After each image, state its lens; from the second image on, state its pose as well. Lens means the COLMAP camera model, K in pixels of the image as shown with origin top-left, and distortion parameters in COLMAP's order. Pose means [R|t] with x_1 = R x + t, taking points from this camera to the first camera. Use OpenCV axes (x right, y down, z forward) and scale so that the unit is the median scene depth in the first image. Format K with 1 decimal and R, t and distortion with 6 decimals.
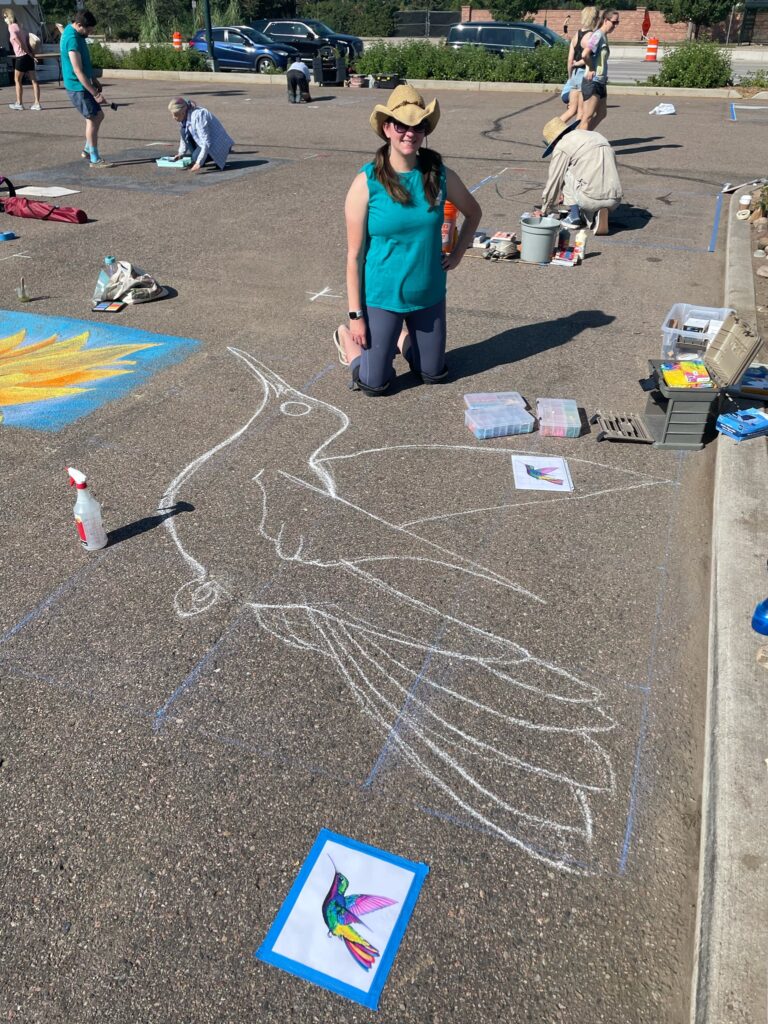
lens RADIAL K [[771.1, 0, 388.2], [0, 771.1, 507.5], [0, 0, 1]] dist [0.089077, -0.116642]
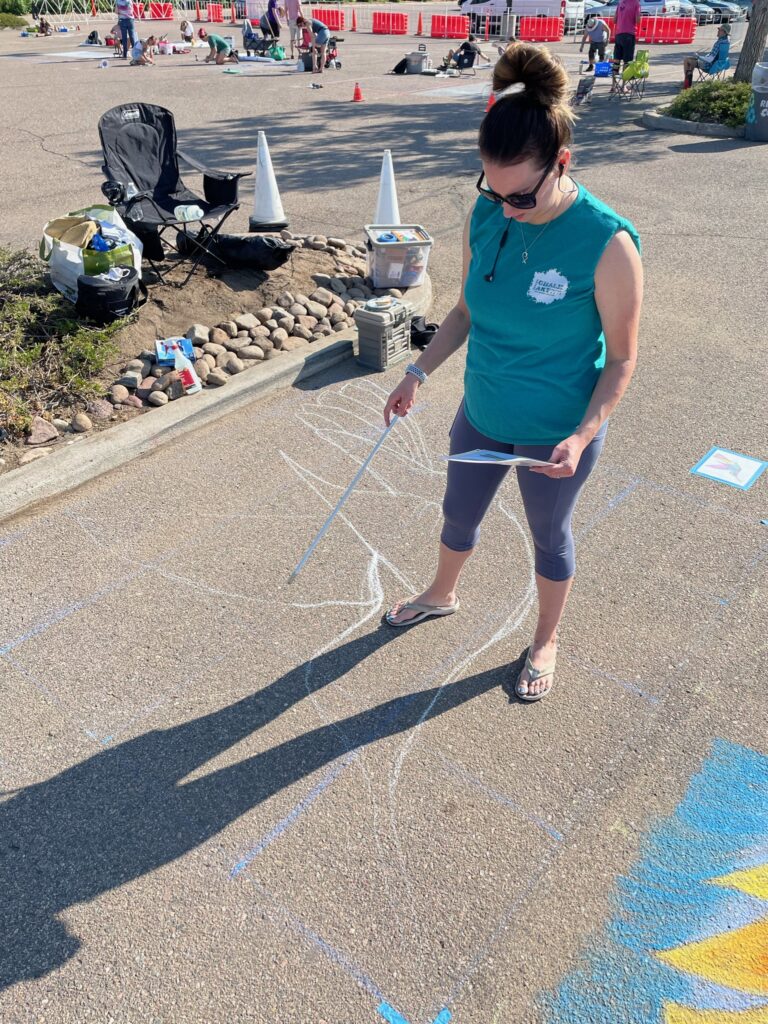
lens RADIAL K [[771.1, 0, 387.5], [0, 771.1, 515.2], [0, 0, 1]] dist [0.089077, -0.116642]
pose [[-0.949870, -0.177708, 0.257229, -0.445415], [0.165936, 0.410749, 0.896521, -1.245941], [-0.264975, 0.894262, -0.360670, 1.733398]]
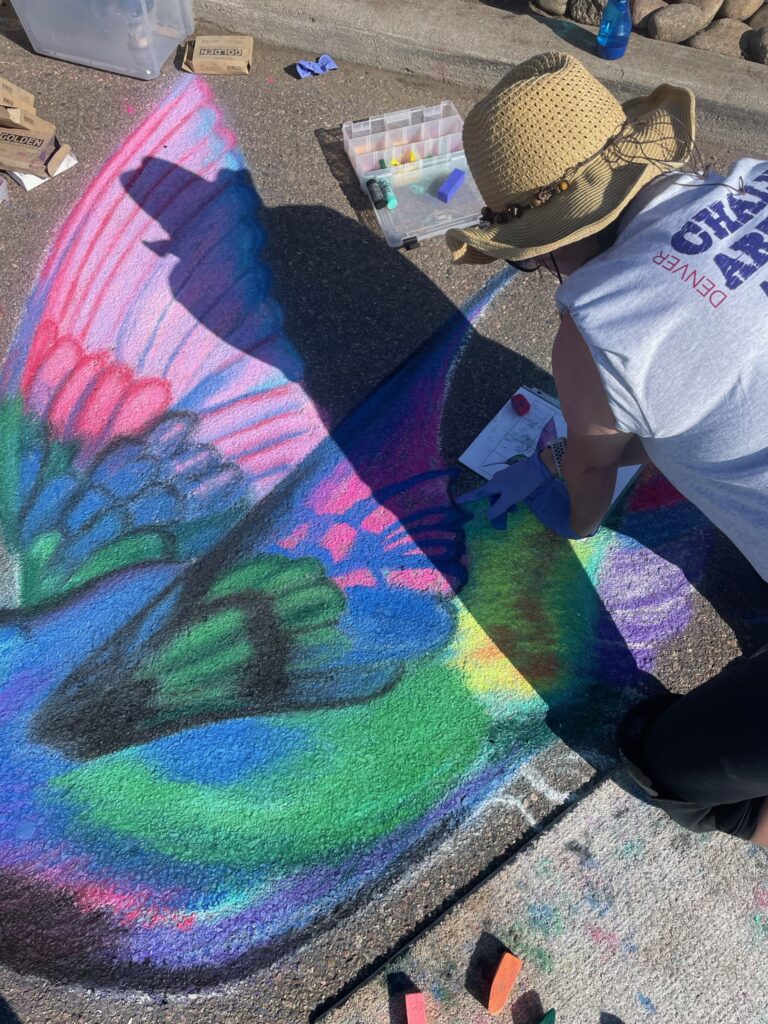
lens RADIAL K [[778.9, 0, 388.6], [0, 778.9, 520.0], [0, 0, 1]] dist [0.061772, -0.062550]
pose [[-0.010476, -0.895669, 0.444597, -0.334088], [0.536010, 0.370317, 0.758656, -0.409497], [-0.844147, 0.246256, 0.476208, 0.896827]]
